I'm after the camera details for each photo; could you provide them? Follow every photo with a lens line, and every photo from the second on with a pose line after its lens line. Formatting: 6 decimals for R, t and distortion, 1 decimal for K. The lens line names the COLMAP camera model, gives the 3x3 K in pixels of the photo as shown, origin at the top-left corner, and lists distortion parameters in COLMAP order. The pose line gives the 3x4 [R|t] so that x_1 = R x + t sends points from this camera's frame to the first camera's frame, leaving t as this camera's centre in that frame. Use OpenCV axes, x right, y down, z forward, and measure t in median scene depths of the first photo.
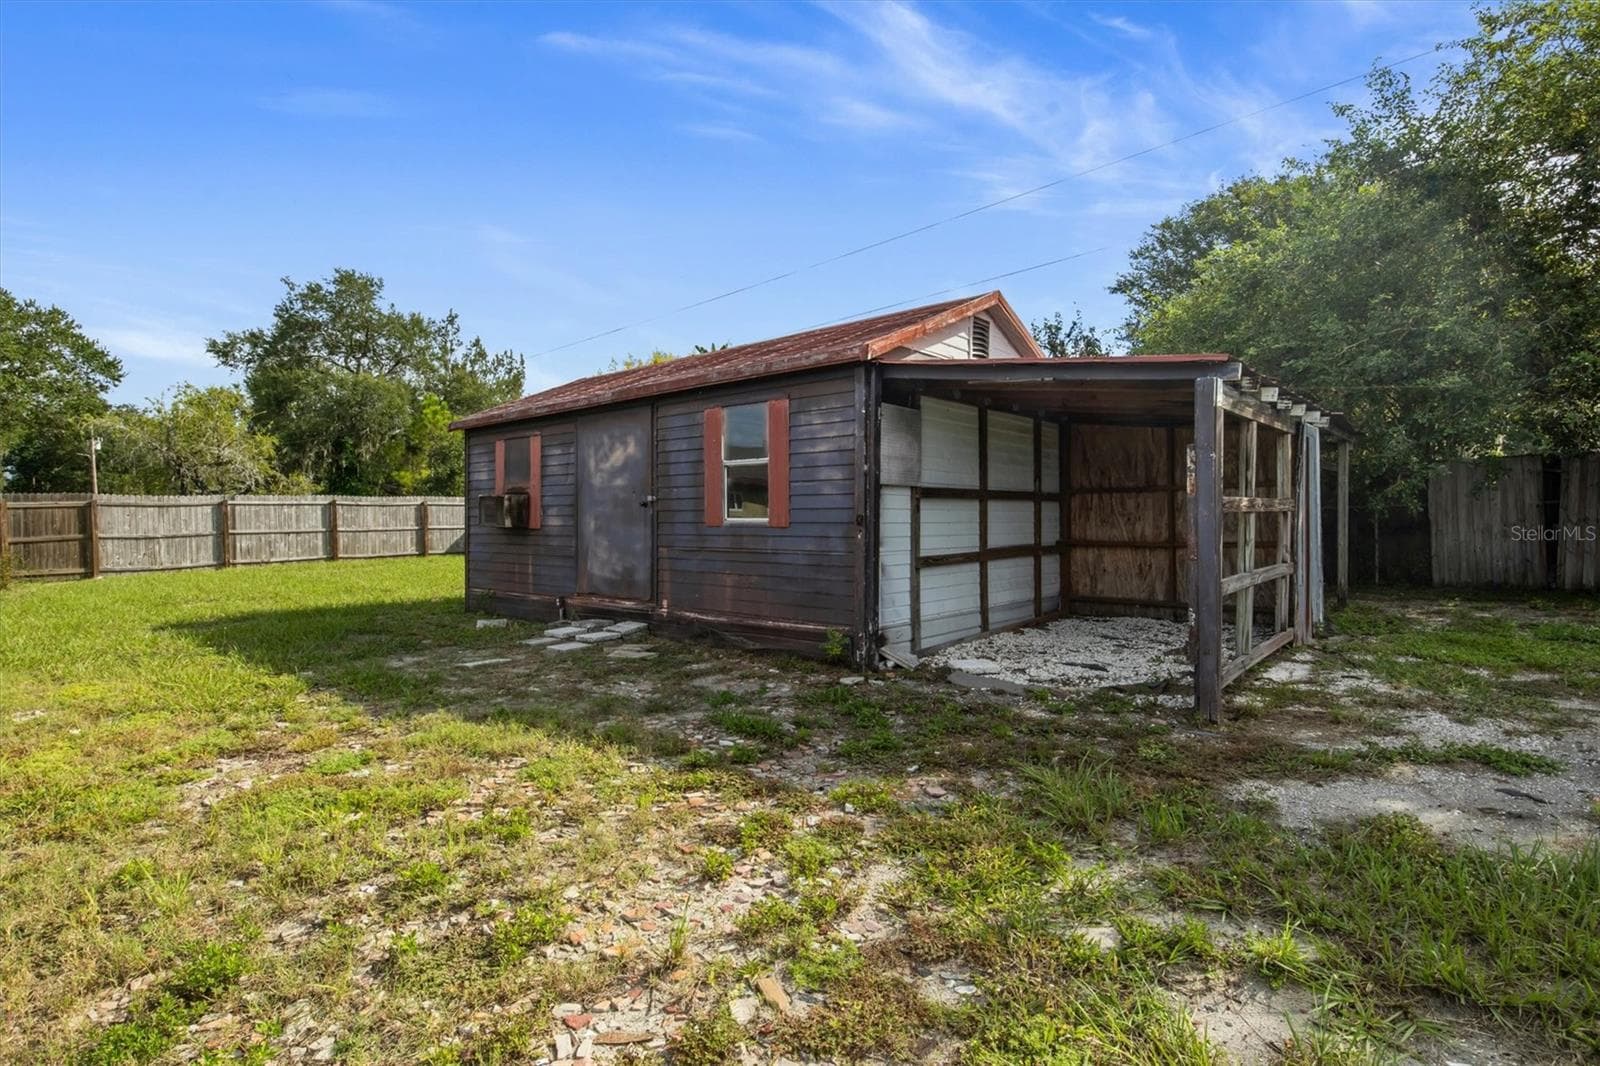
lens RADIAL K [[794.9, 0, 803.4], [0, 794.9, 513.7], [0, 0, 1]] dist [-0.016373, -0.001916]
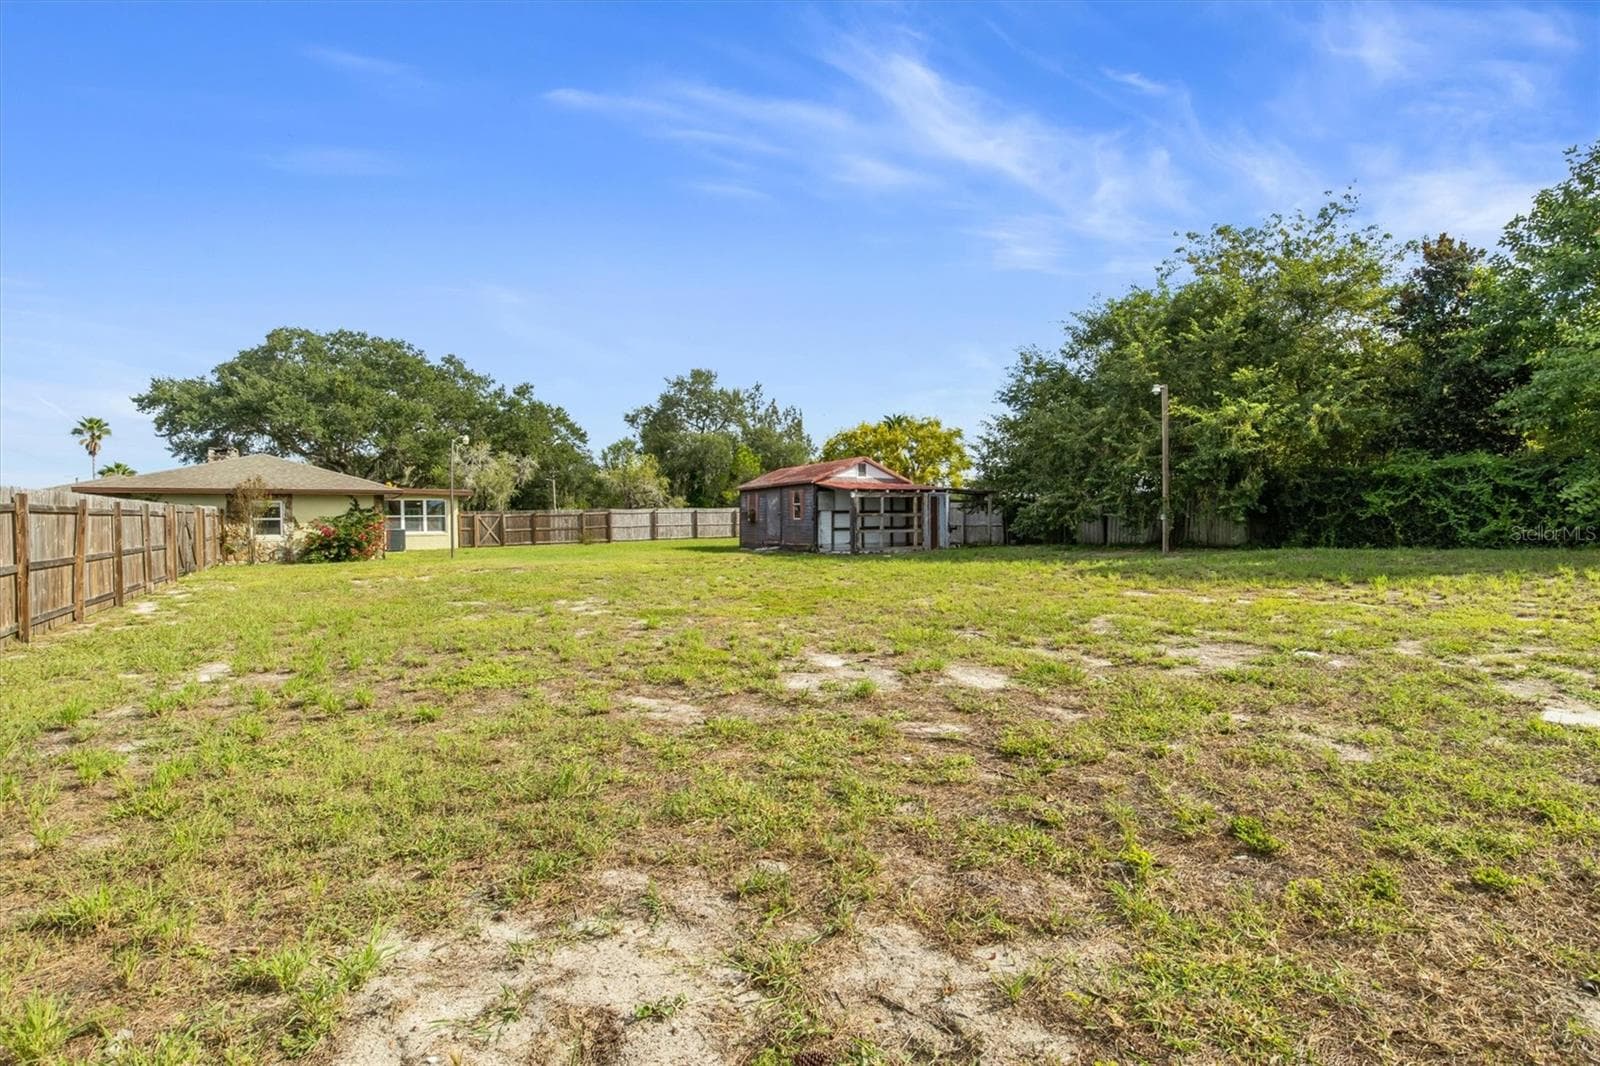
lens RADIAL K [[794.9, 0, 803.4], [0, 794.9, 513.7], [0, 0, 1]] dist [-0.016373, -0.001916]
pose [[0.927720, -0.002968, -0.373265, 0.281438], [0.002215, 0.999995, -0.002446, -0.001442], [0.373271, 0.001442, 0.927721, -0.522661]]
